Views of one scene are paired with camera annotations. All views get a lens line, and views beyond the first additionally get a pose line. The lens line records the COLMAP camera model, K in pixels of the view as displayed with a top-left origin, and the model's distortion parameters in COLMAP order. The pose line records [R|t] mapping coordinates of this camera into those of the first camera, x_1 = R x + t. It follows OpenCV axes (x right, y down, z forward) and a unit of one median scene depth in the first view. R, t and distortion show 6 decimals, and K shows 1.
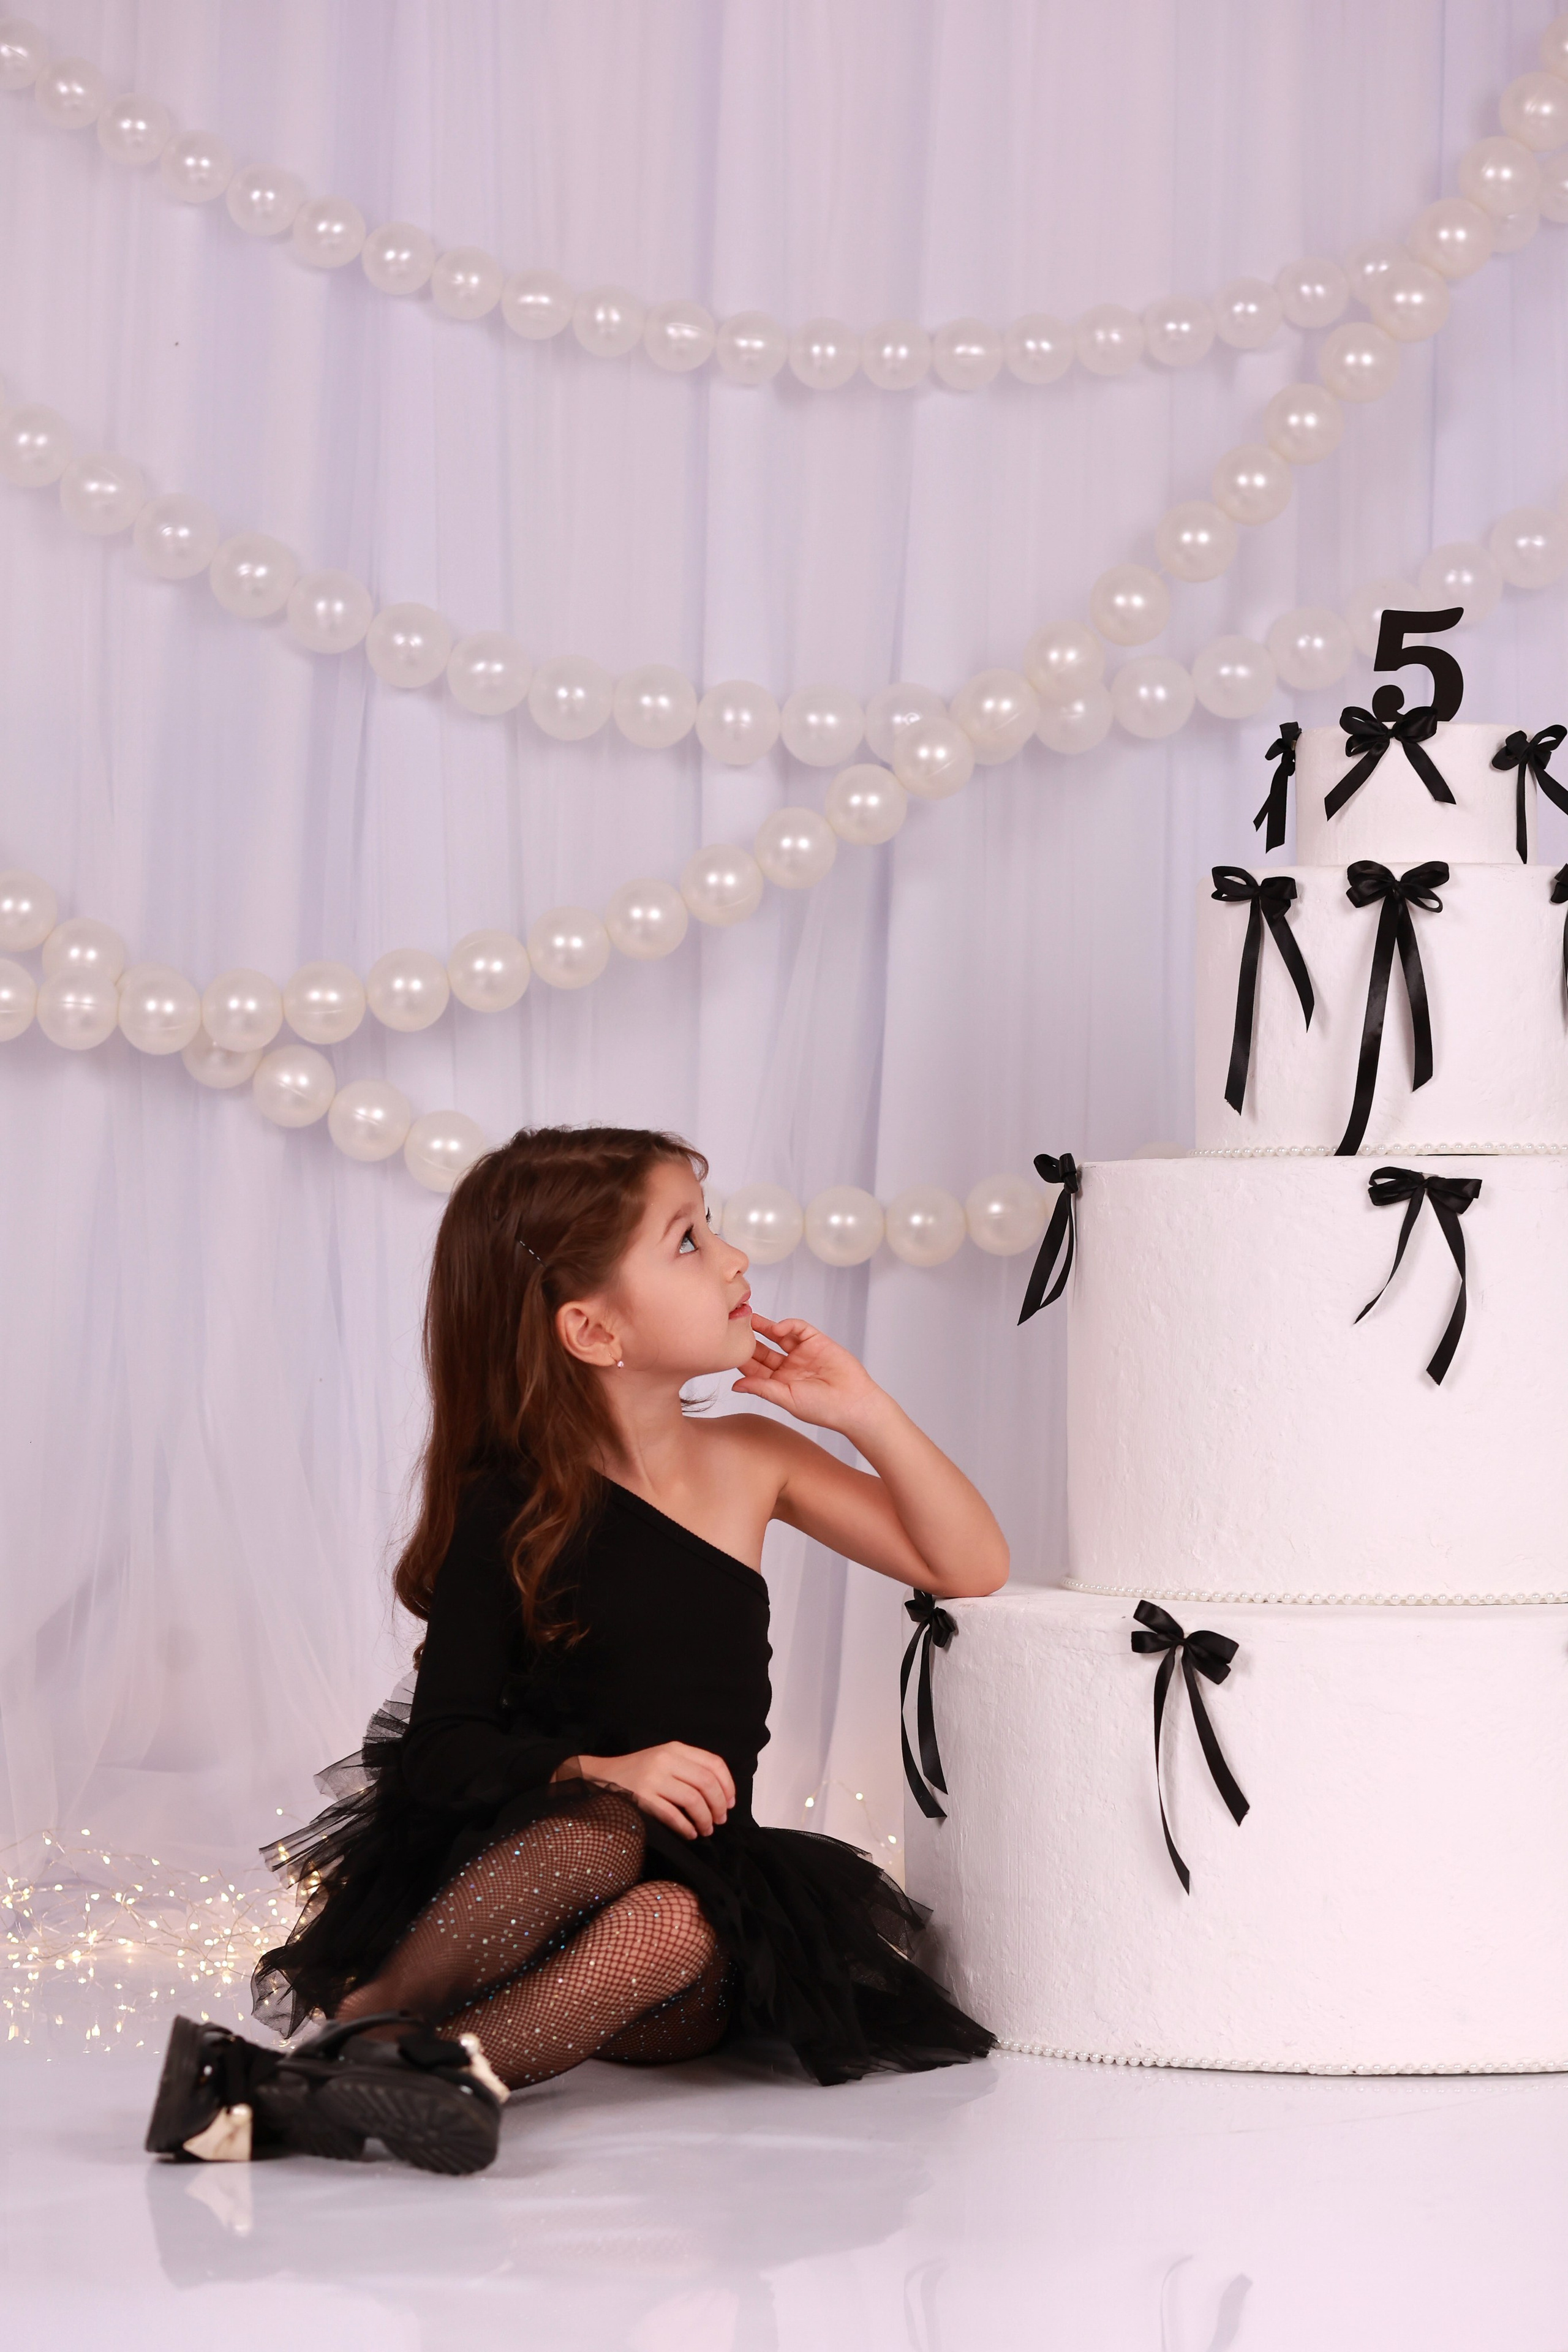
lens RADIAL K [[5597.7, 0, 784.0], [0, 5597.7, 1176.0], [0, 0, 1]] dist [0.030010, -1.010771]
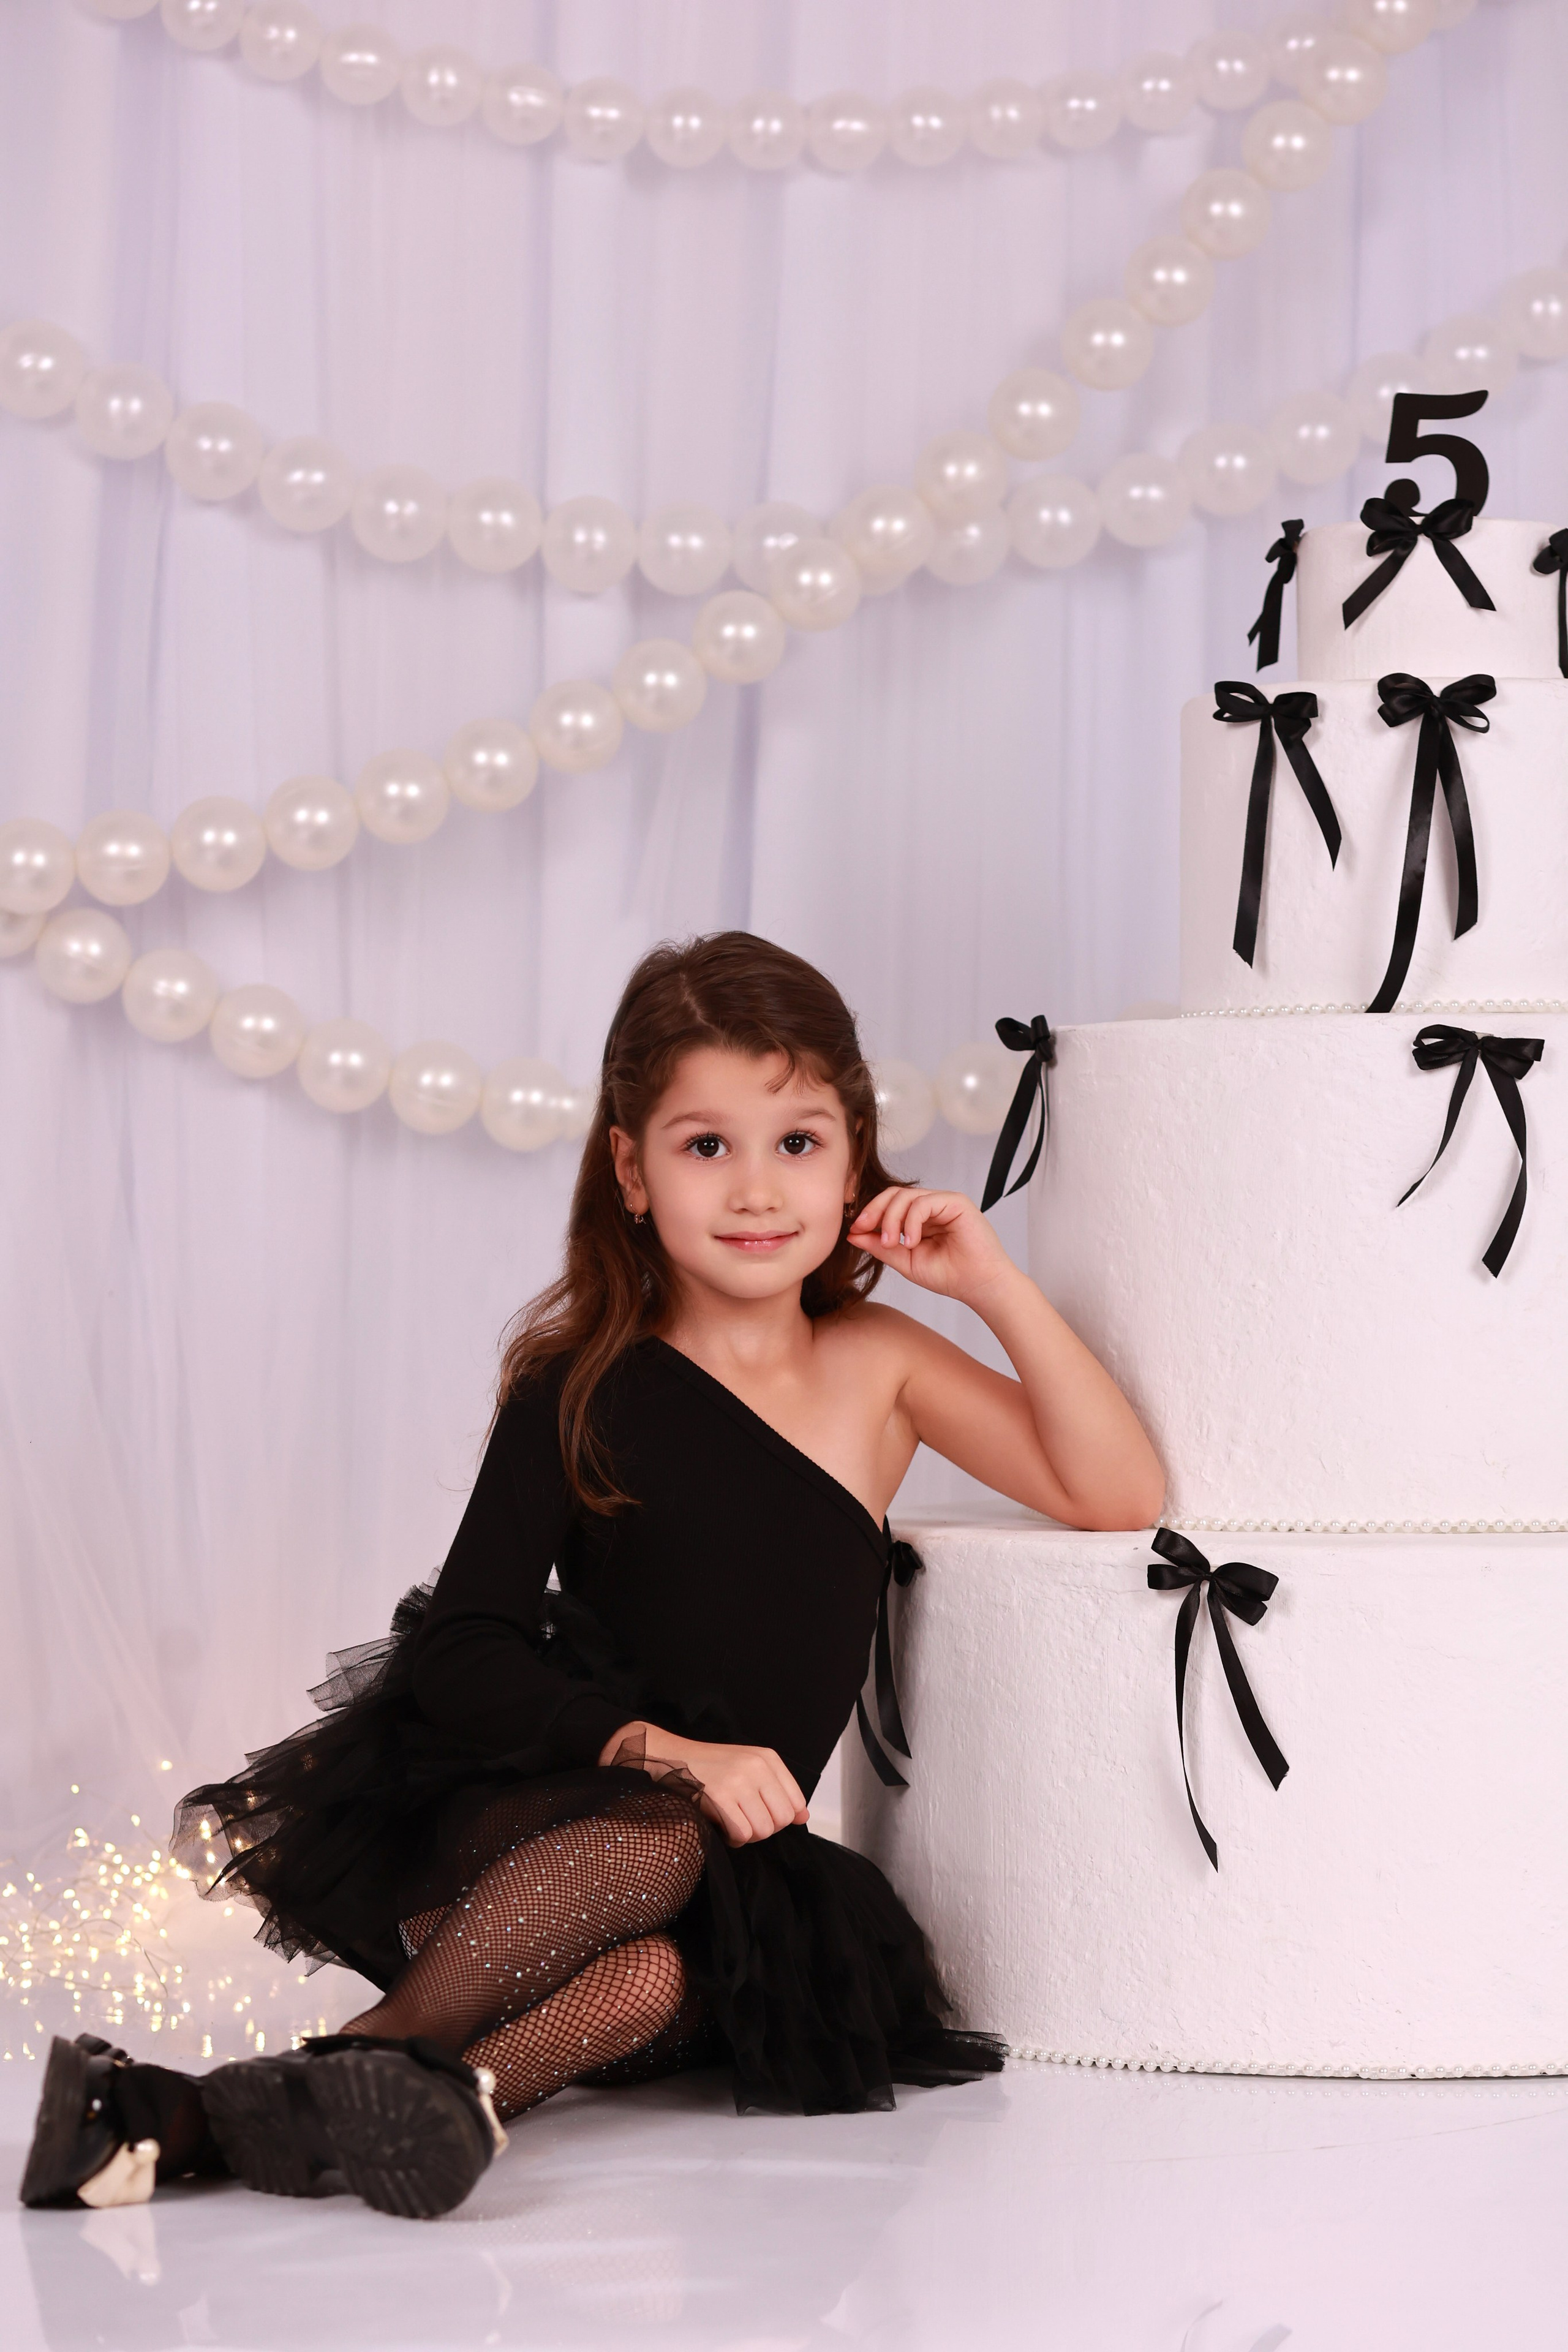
lens RADIAL K [[5597.7, 0, 784.0], [0, 5597.7, 1176.0], [0, 0, 1]] dist [0.030010, -1.010771]
pose [[0.995980, -0.000244, 0.089580, -0.057707], [-0.000011, 0.999996, 0.002841, 0.015962], [-0.089580, -0.002831, 0.995976, 0.124710]]
